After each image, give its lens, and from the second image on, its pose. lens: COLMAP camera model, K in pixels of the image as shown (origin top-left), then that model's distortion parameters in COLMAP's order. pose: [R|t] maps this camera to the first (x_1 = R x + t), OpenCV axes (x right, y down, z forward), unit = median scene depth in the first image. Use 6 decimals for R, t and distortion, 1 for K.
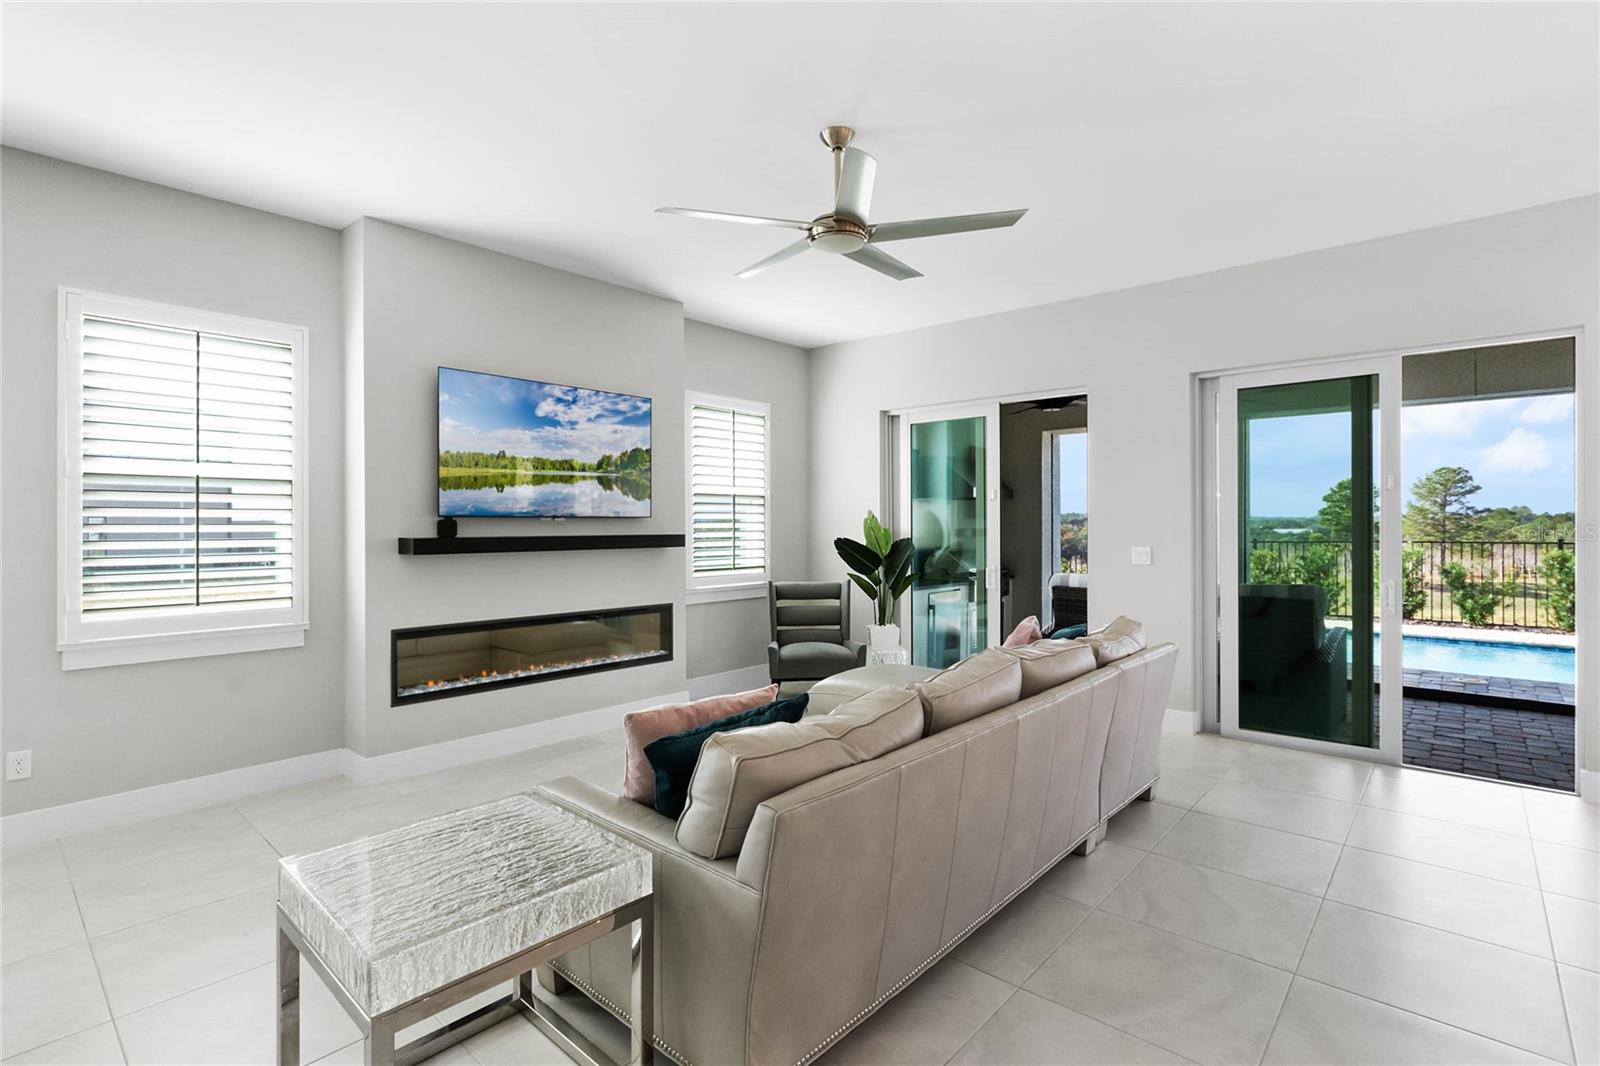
lens RADIAL K [[755.6, 0, 800.1], [0, 755.6, 520.0], [0, 0, 1]] dist [-0.004639, -0.001110]
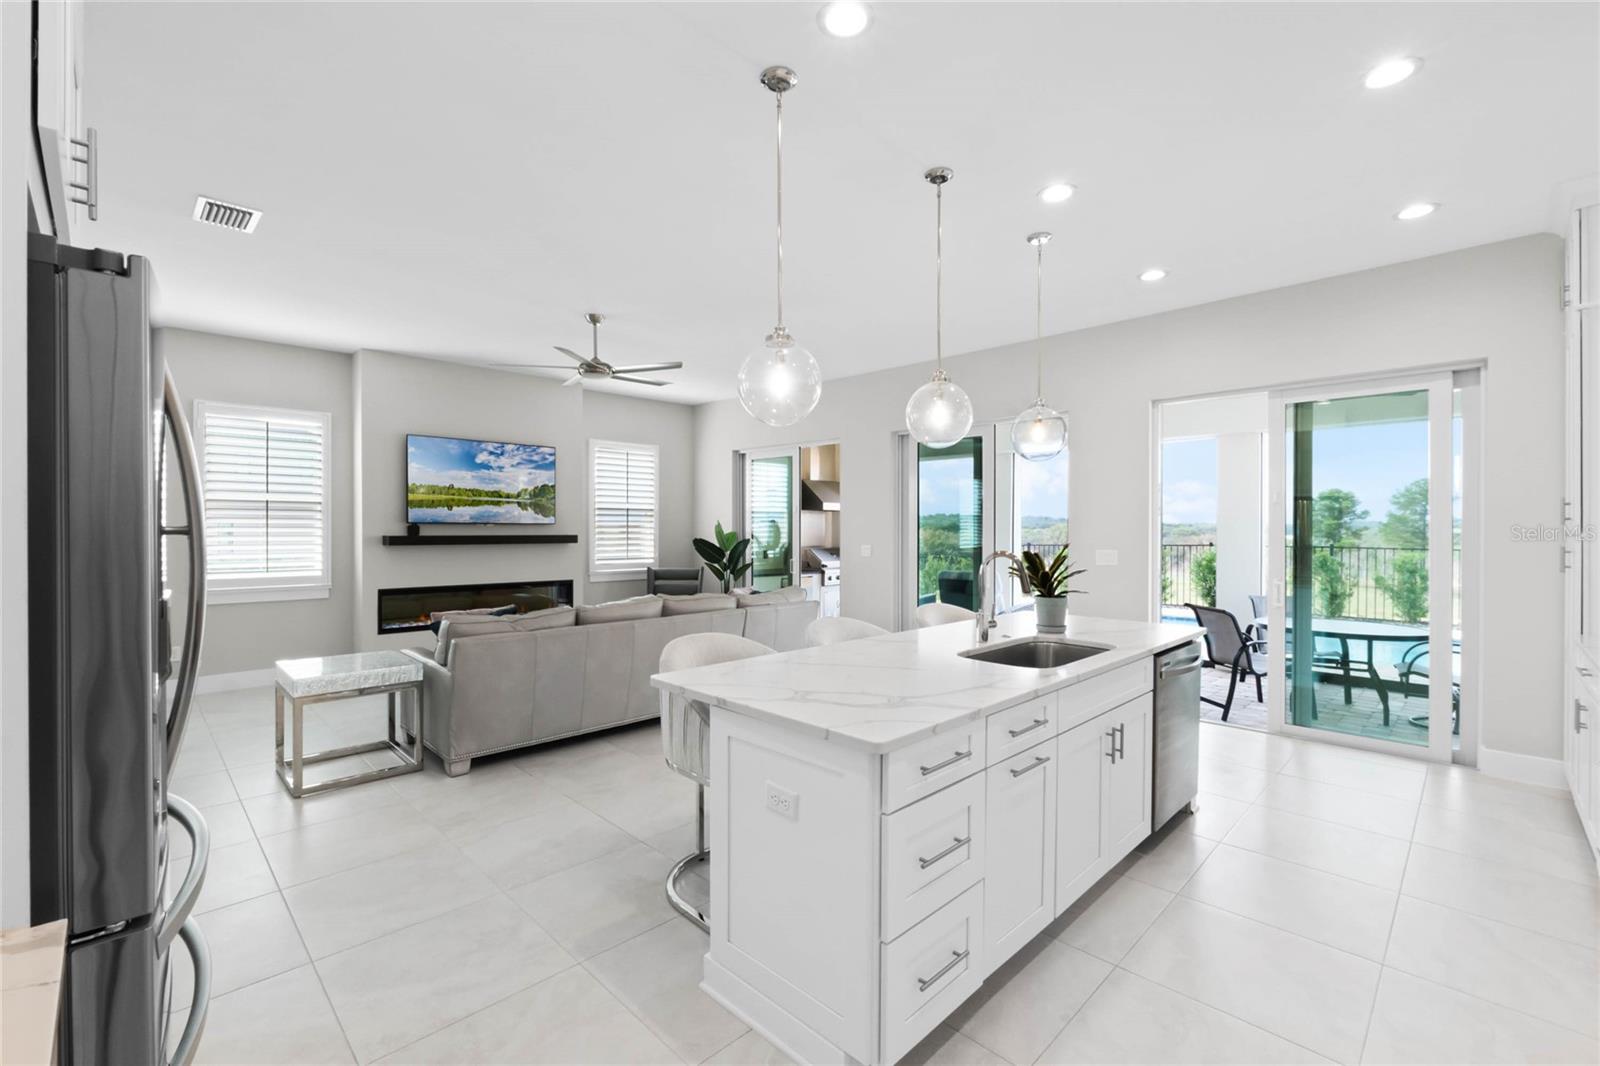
lens RADIAL K [[690.4, 0, 802.5], [0, 690.4, 529.1], [0, 0, 1]] dist [-0.002871, 0.000078]
pose [[0.998326, 0.004759, -0.057648, 0.447315], [-0.004441, 0.999974, 0.005639, -0.004336], [0.057673, -0.005373, 0.998321, -0.445497]]
